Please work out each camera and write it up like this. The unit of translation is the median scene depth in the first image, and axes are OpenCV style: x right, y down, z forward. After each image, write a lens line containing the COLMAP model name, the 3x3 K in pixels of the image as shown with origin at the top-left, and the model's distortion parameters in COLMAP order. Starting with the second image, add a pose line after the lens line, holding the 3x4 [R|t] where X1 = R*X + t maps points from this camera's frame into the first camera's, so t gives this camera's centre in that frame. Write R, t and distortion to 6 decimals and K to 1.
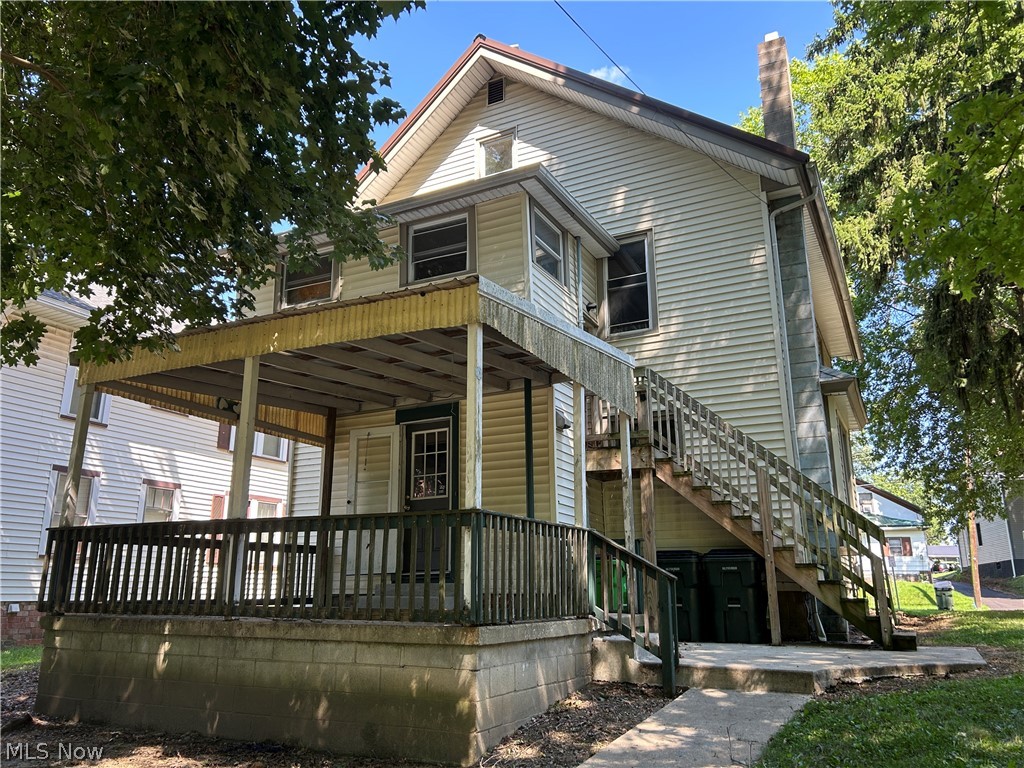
lens RADIAL K [[768.7, 0, 512.0], [0, 768.7, 385.6], [0, 0, 1]] dist [-0.003367, -0.001527]
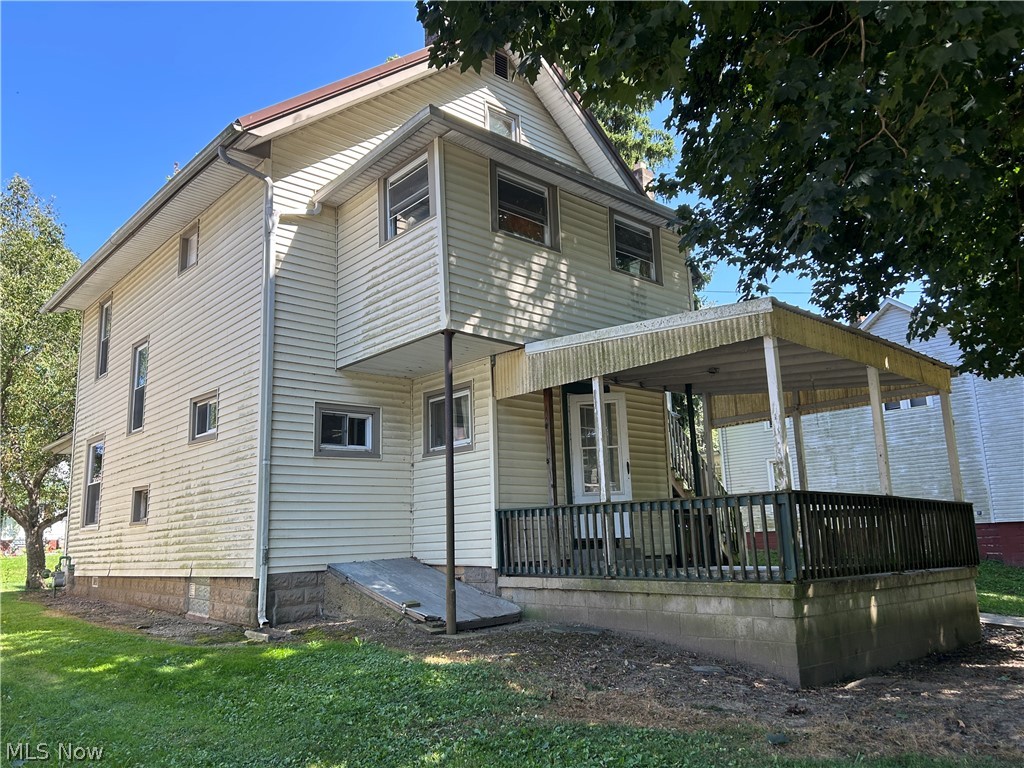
lens RADIAL K [[768.7, 0, 511.9], [0, 768.7, 384.7], [0, 0, 1]] dist [-0.003367, -0.001527]
pose [[0.343877, 0.188981, 0.919801, -1.654138], [-0.222350, 0.968069, -0.115771, 0.259534], [-0.912310, -0.164707, 0.374917, 1.035564]]
